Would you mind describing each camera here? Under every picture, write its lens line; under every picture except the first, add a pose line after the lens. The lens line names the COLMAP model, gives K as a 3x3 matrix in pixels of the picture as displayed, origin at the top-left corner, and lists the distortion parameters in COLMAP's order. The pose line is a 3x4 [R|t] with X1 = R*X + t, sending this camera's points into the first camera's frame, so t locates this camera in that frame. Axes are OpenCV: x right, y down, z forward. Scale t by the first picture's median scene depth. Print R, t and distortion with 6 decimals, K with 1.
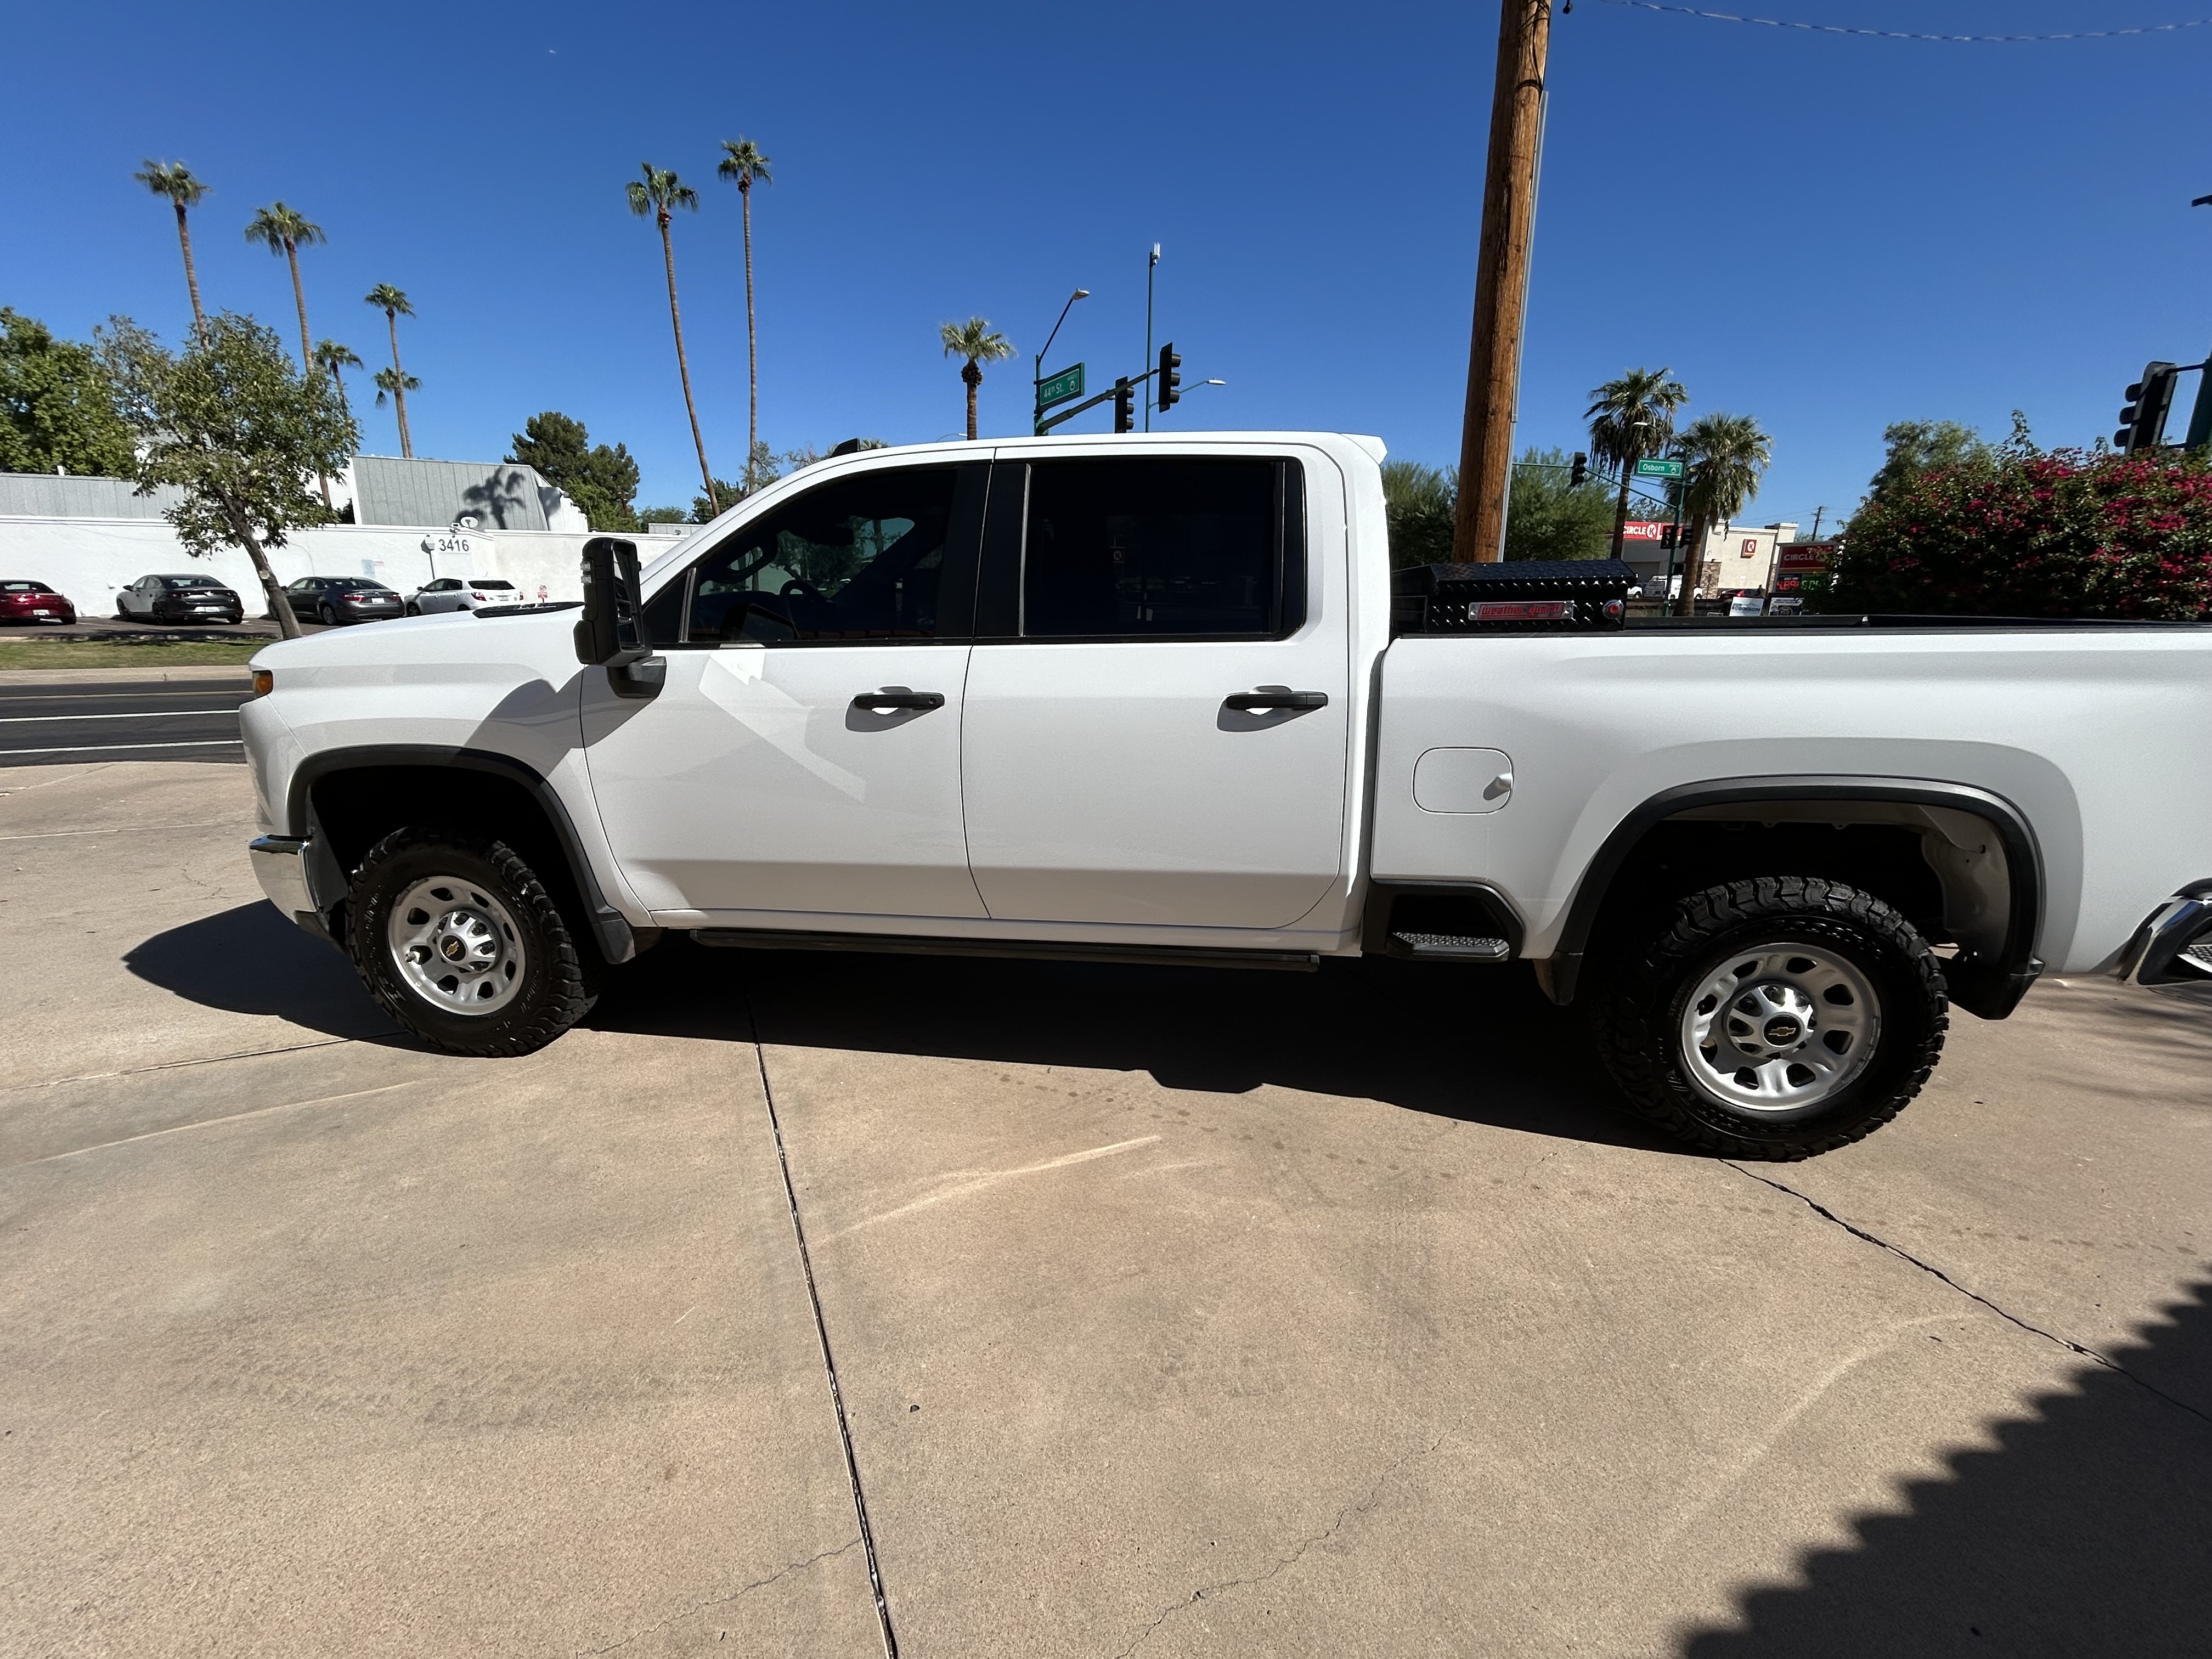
lens RADIAL K [[952.4, 0, 1103.8], [0, 952.4, 833.8], [0, 0, 1]] dist [-0.002344, 0.000886]
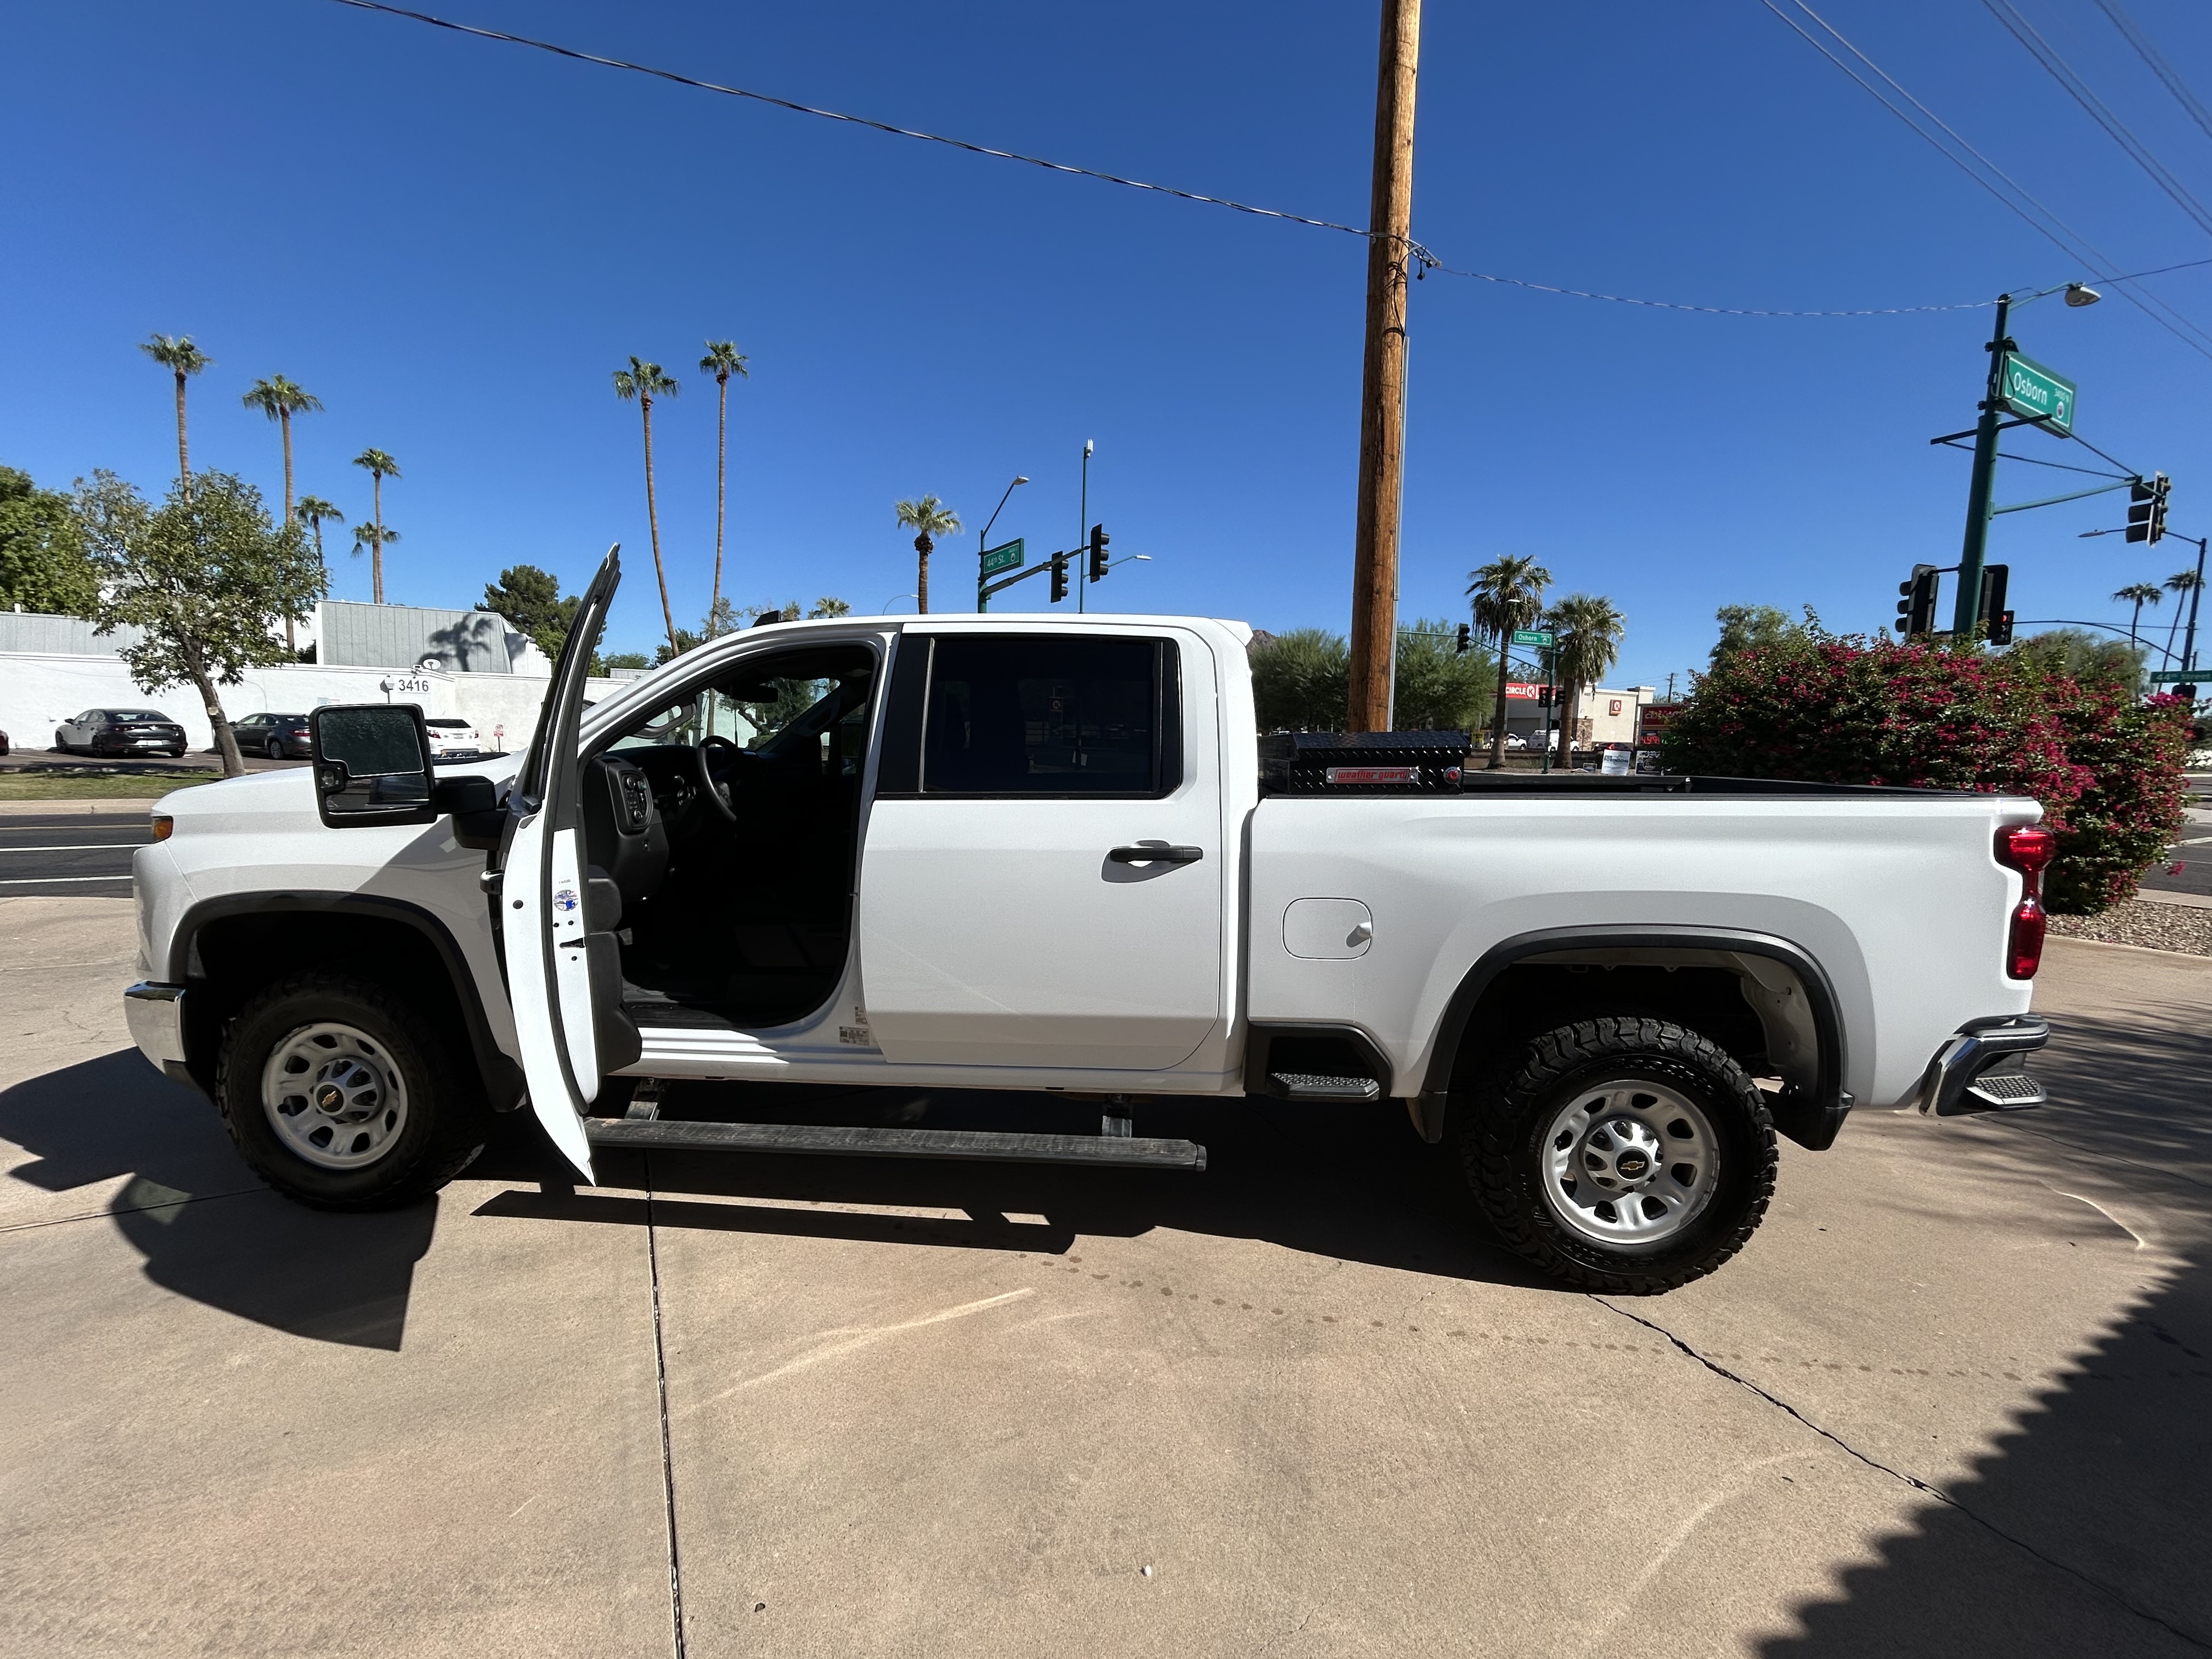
lens RADIAL K [[904.9, 0, 1105.3], [0, 904.9, 830.3], [0, 0, 1]] dist [-0.001441, 0.000546]
pose [[0.997753, 0.006845, 0.066647, 0.044635], [0.002930, 0.989358, -0.145475, -0.014080], [-0.066934, 0.145343, 0.987115, -0.009824]]
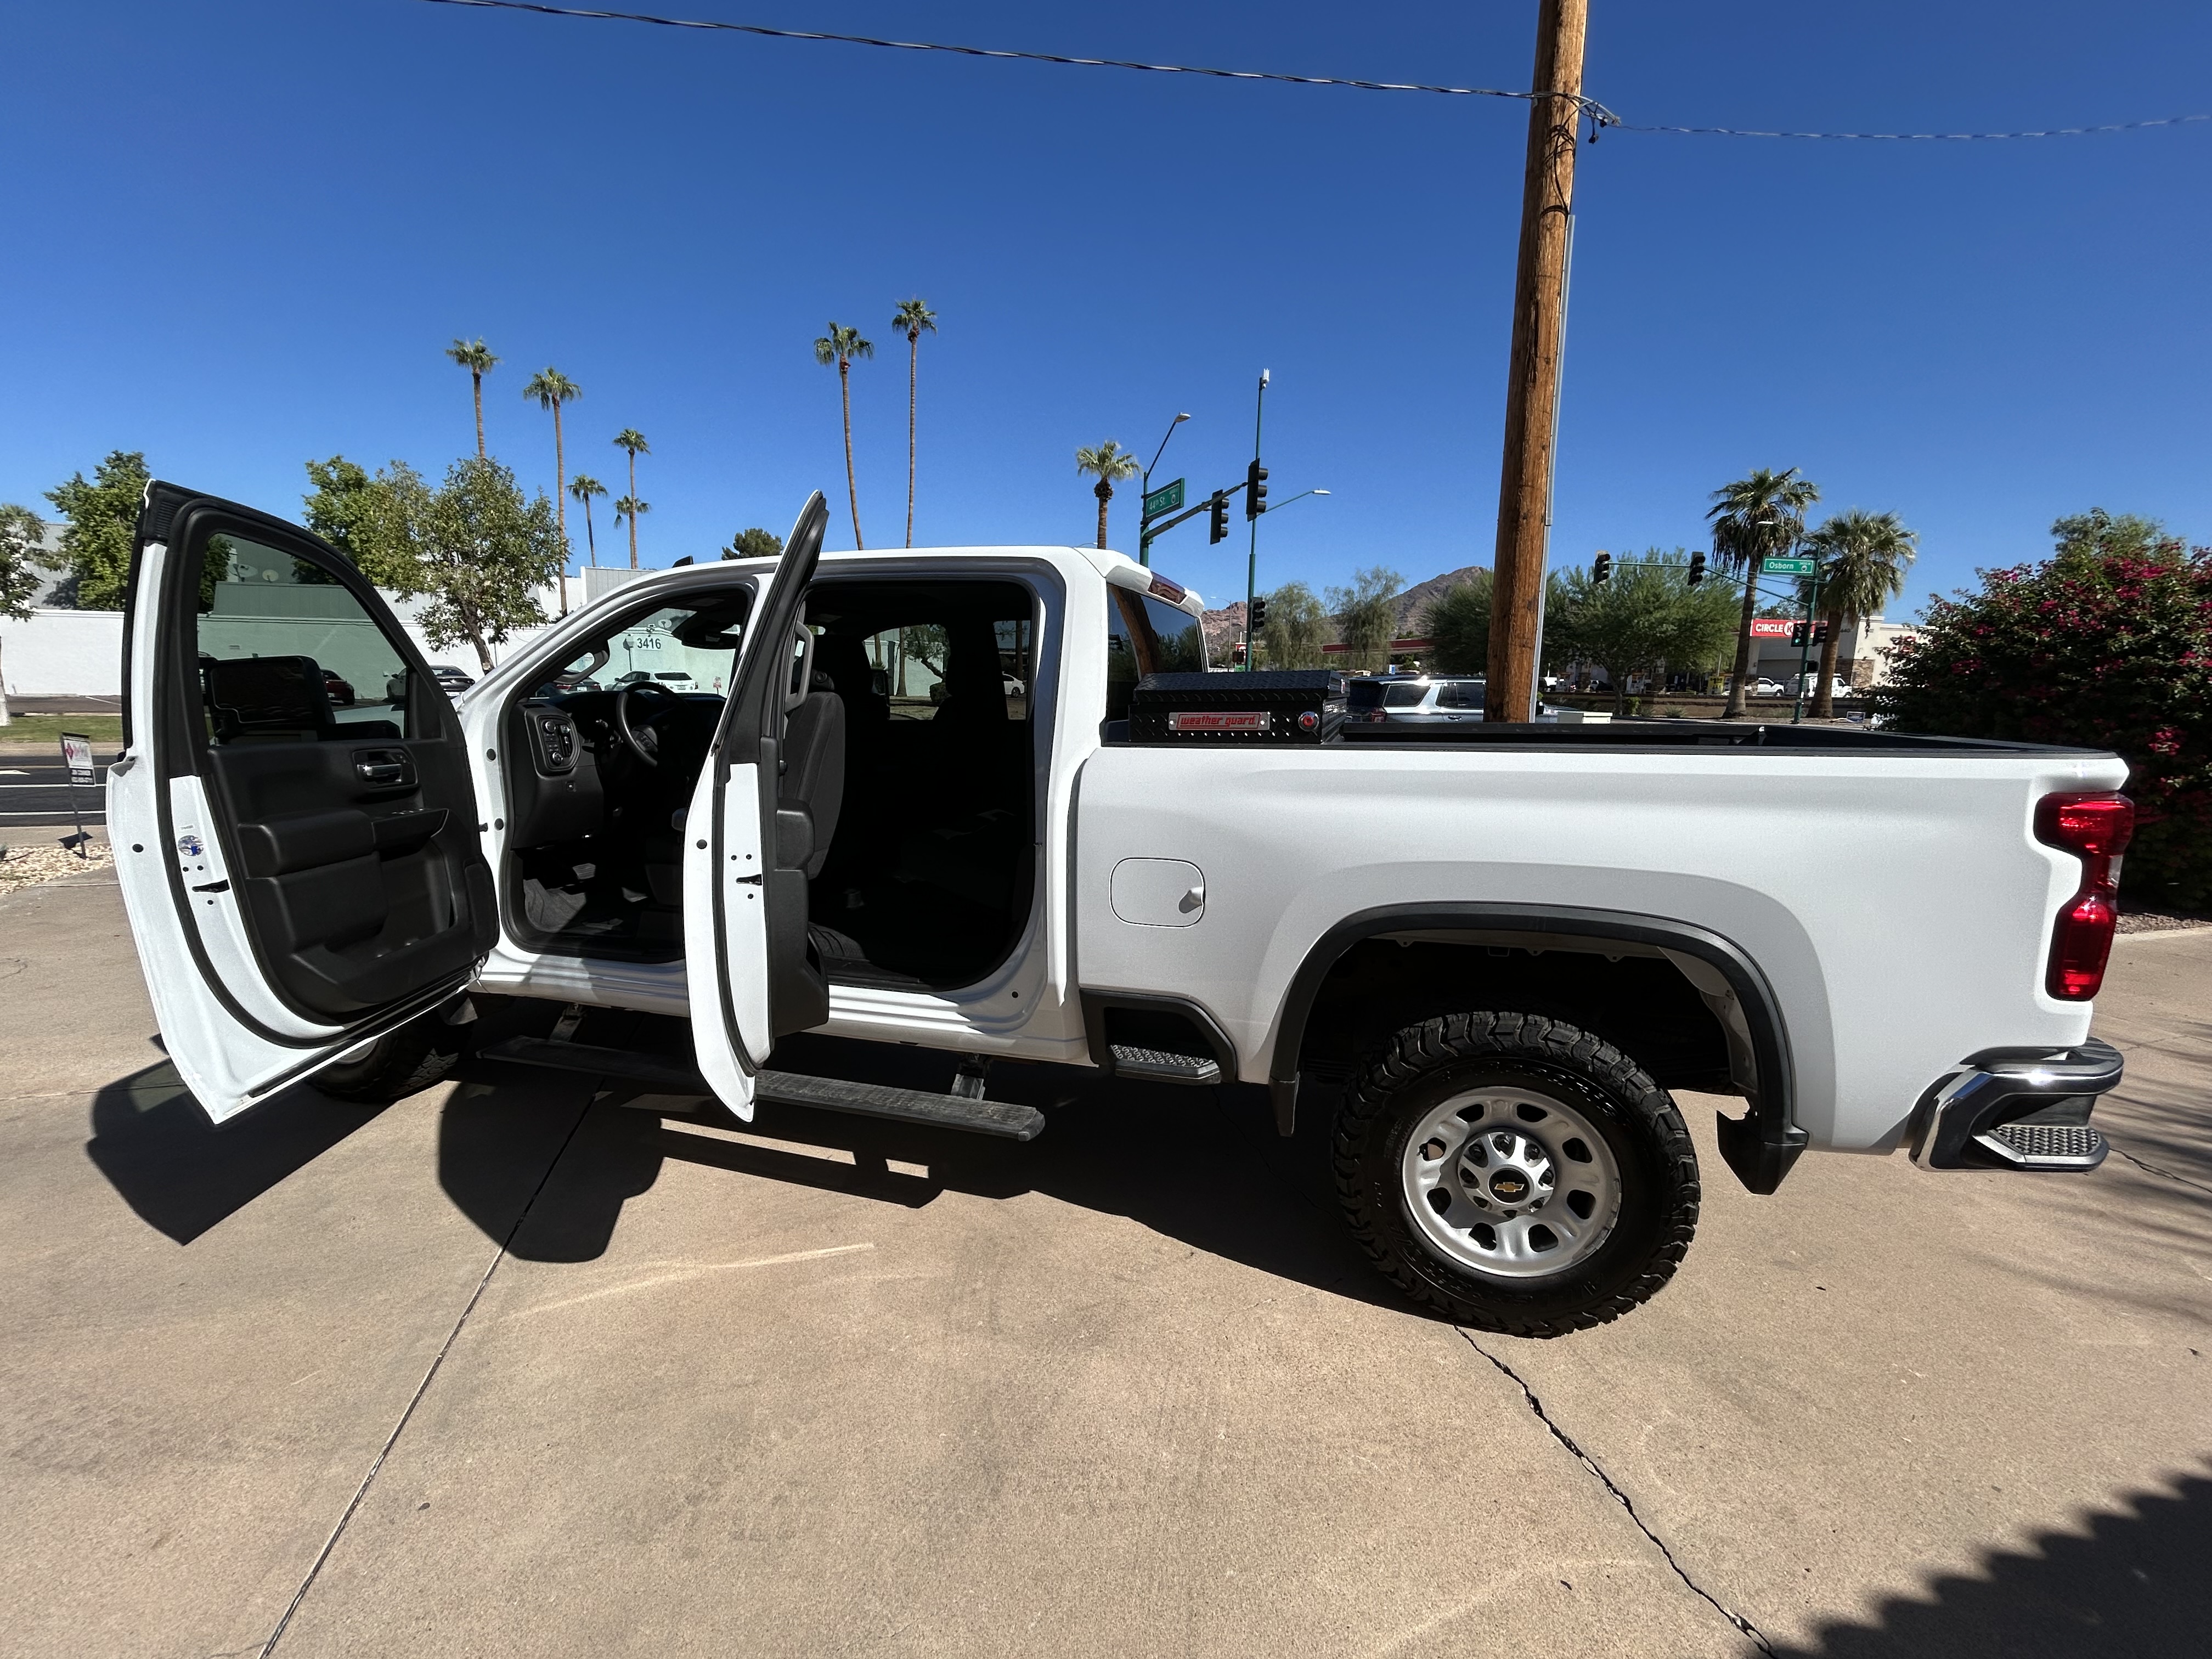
lens RADIAL K [[904.9, 0, 1103.4], [0, 904.9, 833.9], [0, 0, 1]] dist [-0.001441, 0.000546]
pose [[0.988970, 0.031905, -0.144642, 0.359287], [-0.044068, 0.995683, -0.081685, -0.029691], [0.141411, 0.087158, 0.986107, 0.061232]]
